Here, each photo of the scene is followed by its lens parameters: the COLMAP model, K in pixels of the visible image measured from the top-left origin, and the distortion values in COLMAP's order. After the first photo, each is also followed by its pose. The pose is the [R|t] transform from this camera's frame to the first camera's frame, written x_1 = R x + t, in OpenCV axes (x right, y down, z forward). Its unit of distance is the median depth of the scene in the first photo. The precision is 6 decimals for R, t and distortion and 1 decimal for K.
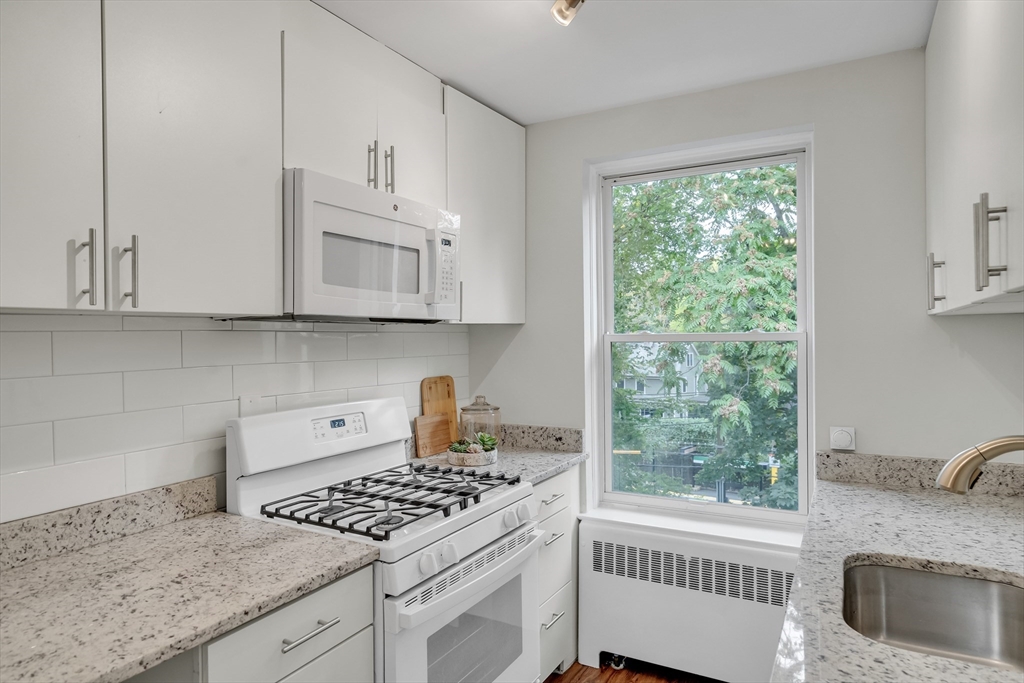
lens RADIAL K [[613.8, 0, 512.0], [0, 613.8, 341.5], [0, 0, 1]] dist [-0.000892, -0.001845]
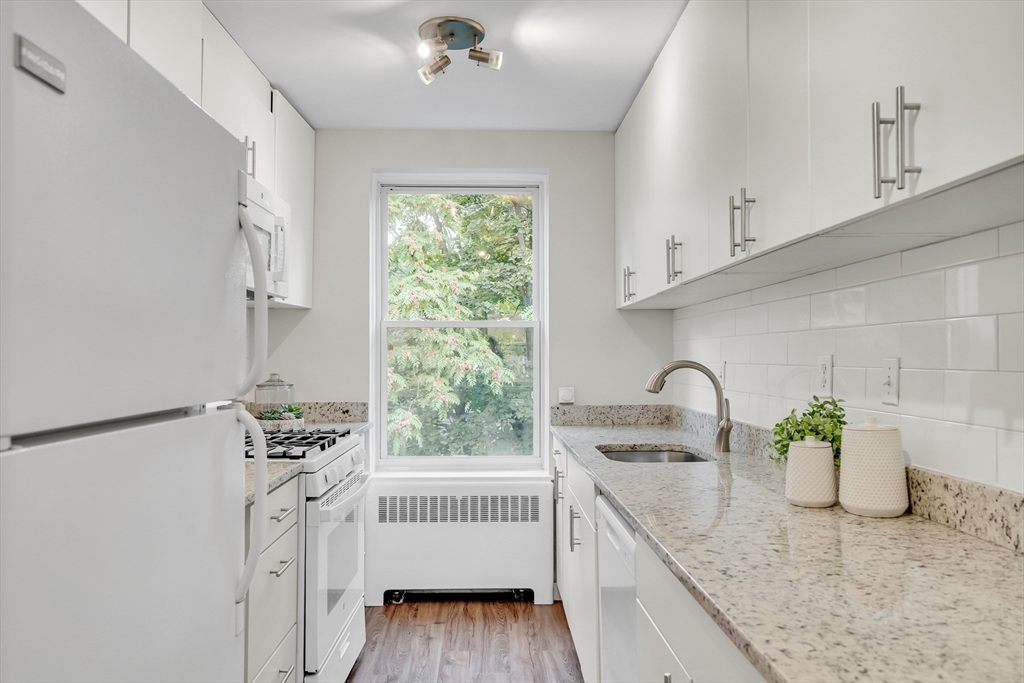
lens RADIAL K [[723.2, 0, 513.5], [0, 723.2, 354.3], [0, 0, 1]] dist [-0.003200, -0.000523]
pose [[0.856689, 0.010651, 0.515723, -0.361078], [-0.003349, 0.999881, -0.015087, 0.075879], [-0.515822, 0.011198, 0.856622, -0.308891]]
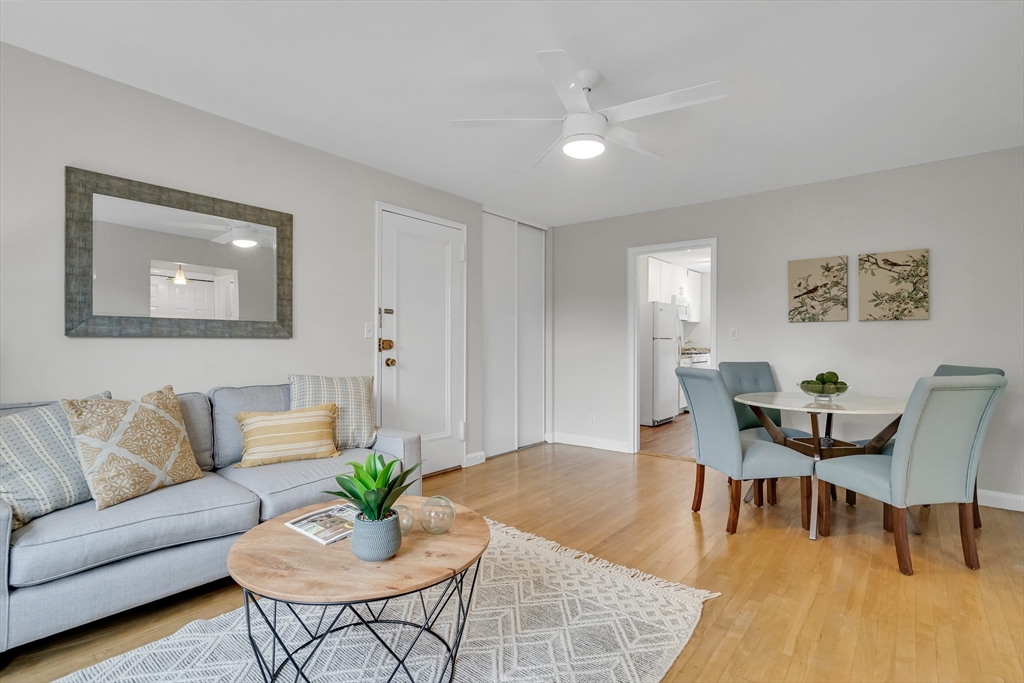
lens RADIAL K [[491.9, 0, 510.0], [0, 491.9, 342.6], [0, 0, 1]] dist [-0.001162, -0.000192]
pose [[0.985018, 0.010781, -0.172113, -0.701516], [-0.012137, 0.999903, -0.006827, 0.152967], [0.172023, 0.008814, 0.985054, -2.562374]]
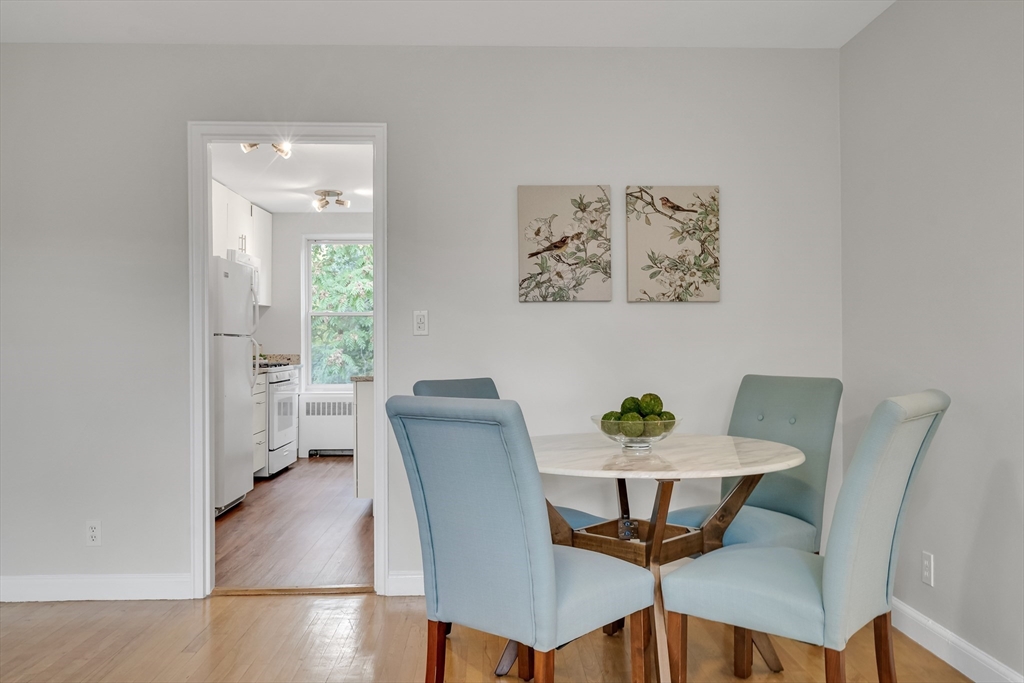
lens RADIAL K [[848.0, 0, 503.9], [0, 848.0, 353.0], [0, 0, 1]] dist [0.003606, 0.000970]
pose [[0.859969, 0.002819, 0.510339, -0.846273], [-0.000109, 0.999986, -0.005339, 0.160172], [-0.510347, 0.004536, 0.859957, -2.087229]]
